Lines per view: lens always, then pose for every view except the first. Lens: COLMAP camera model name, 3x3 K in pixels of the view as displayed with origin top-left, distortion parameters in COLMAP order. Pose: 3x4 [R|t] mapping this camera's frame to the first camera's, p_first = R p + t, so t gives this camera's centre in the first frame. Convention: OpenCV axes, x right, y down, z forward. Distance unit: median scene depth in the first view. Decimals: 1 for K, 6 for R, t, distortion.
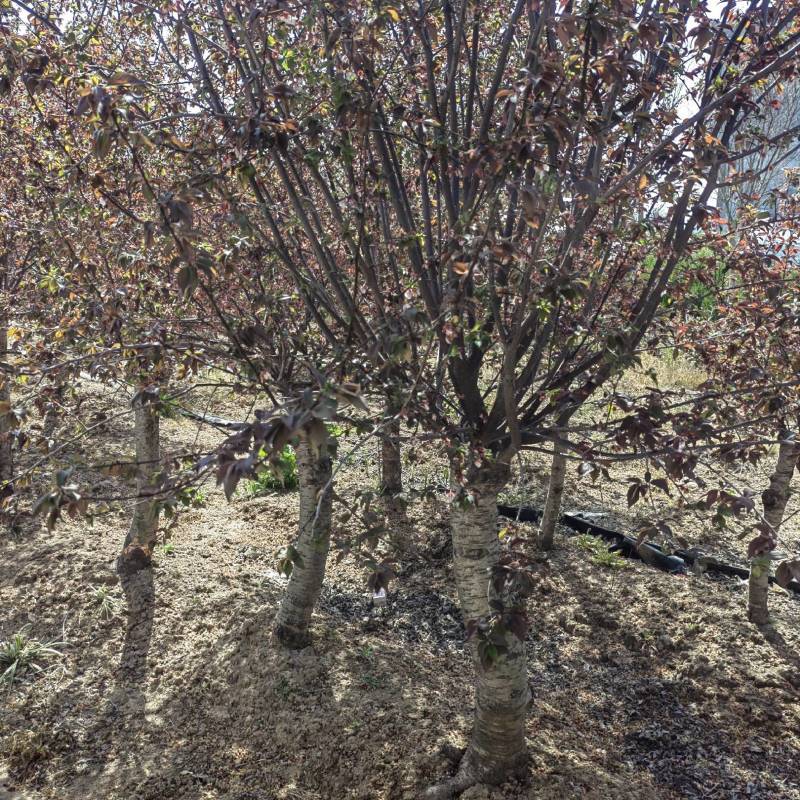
lens RADIAL K [[886.8, 0, 400.0], [0, 886.8, 400.0], [0, 0, 1]] dist [0.043358, 0.007501]
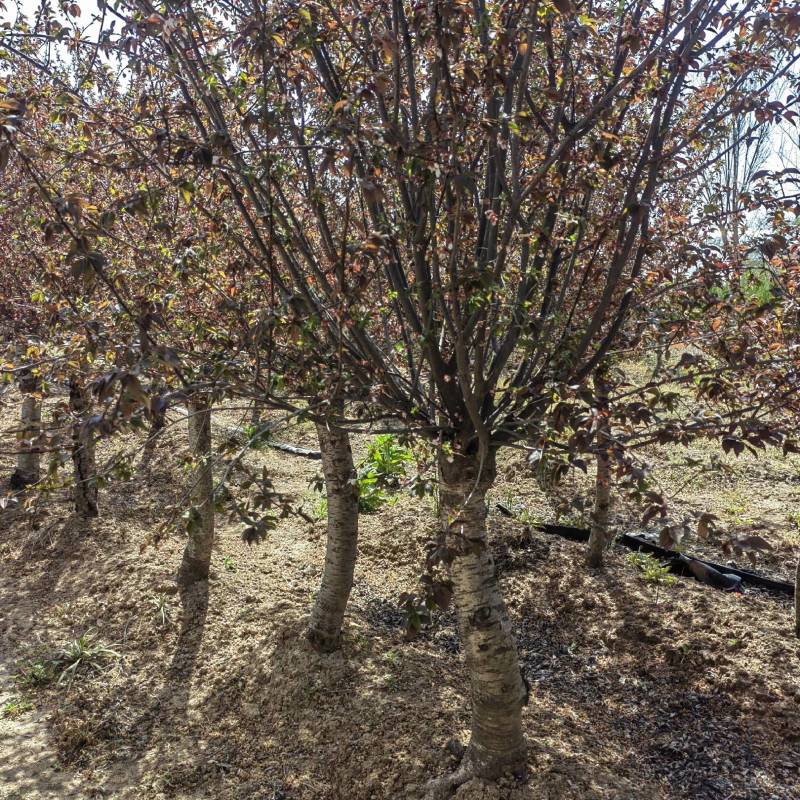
lens RADIAL K [[886.8, 0, 400.0], [0, 886.8, 400.0], [0, 0, 1]] dist [0.043358, 0.007501]
pose [[0.988308, -0.026191, -0.150205, 0.128576], [0.018392, 0.998421, -0.053078, 0.038384], [0.151358, 0.049695, 0.987229, -0.034403]]
